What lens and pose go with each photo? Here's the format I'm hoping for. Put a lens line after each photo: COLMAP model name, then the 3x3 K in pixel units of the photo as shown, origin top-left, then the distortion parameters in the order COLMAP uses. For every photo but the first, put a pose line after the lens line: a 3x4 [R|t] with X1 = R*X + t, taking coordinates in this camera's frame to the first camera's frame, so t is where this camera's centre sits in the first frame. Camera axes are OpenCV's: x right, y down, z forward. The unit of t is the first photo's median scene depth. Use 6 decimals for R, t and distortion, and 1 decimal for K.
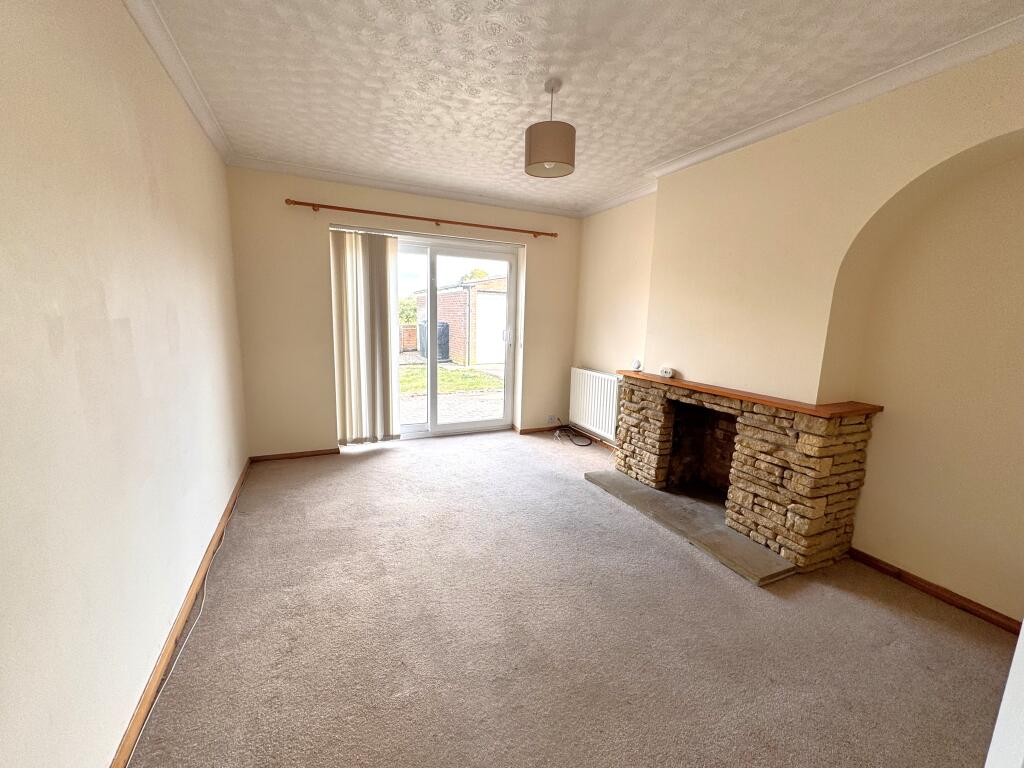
lens RADIAL K [[411.5, 0, 507.8], [0, 411.5, 384.0], [0, 0, 1]] dist [0.002107, -0.000409]
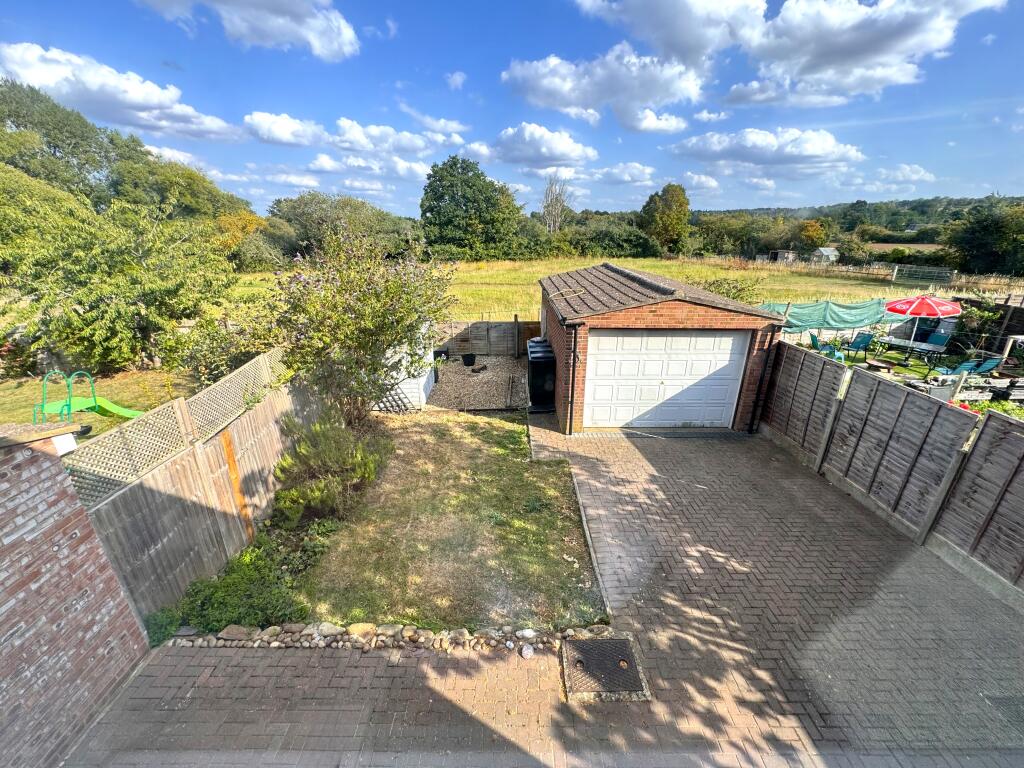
lens RADIAL K [[411.5, 0, 509.7], [0, 411.5, 383.5], [0, 0, 1]] dist [0.002107, -0.000409]
pose [[0.906507, 0.132299, -0.400926, 0.080885], [-0.048145, 0.975832, 0.213151, -0.266524], [0.419436, -0.173920, 0.890969, 0.344343]]
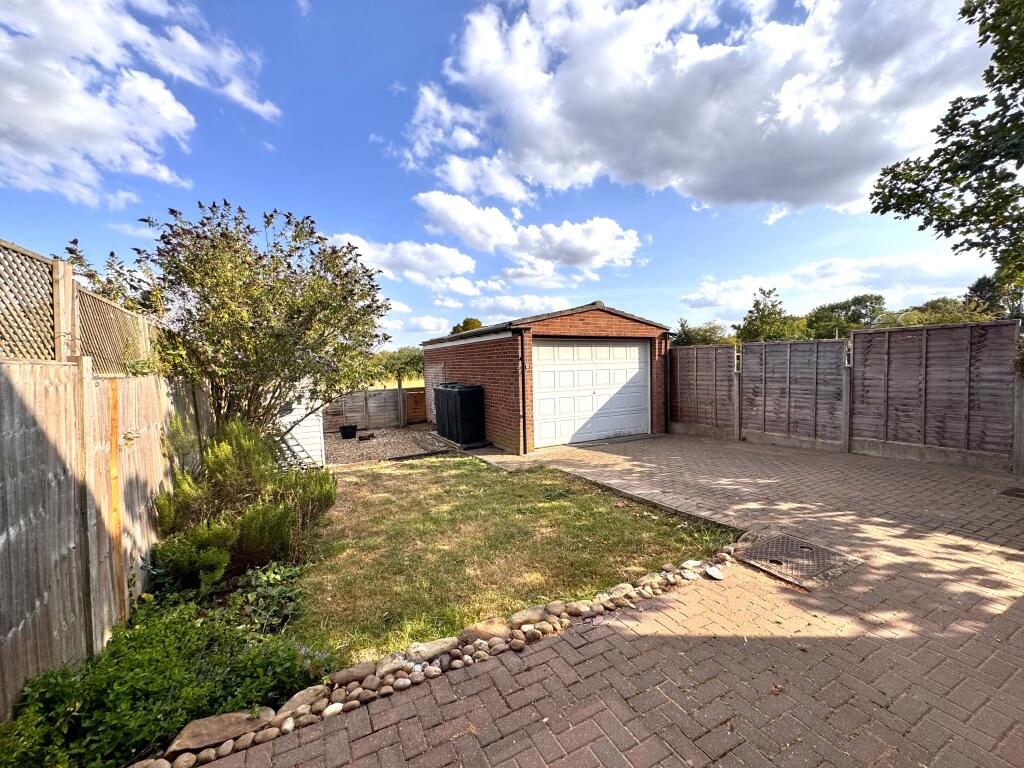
lens RADIAL K [[411.5, 0, 509.3], [0, 411.5, 380.4], [0, 0, 1]] dist [0.002107, -0.000409]
pose [[0.998203, -0.045657, 0.038812, -0.134661], [0.050095, 0.991223, -0.122341, -0.077347], [-0.032886, 0.124065, 0.991729, 0.356043]]
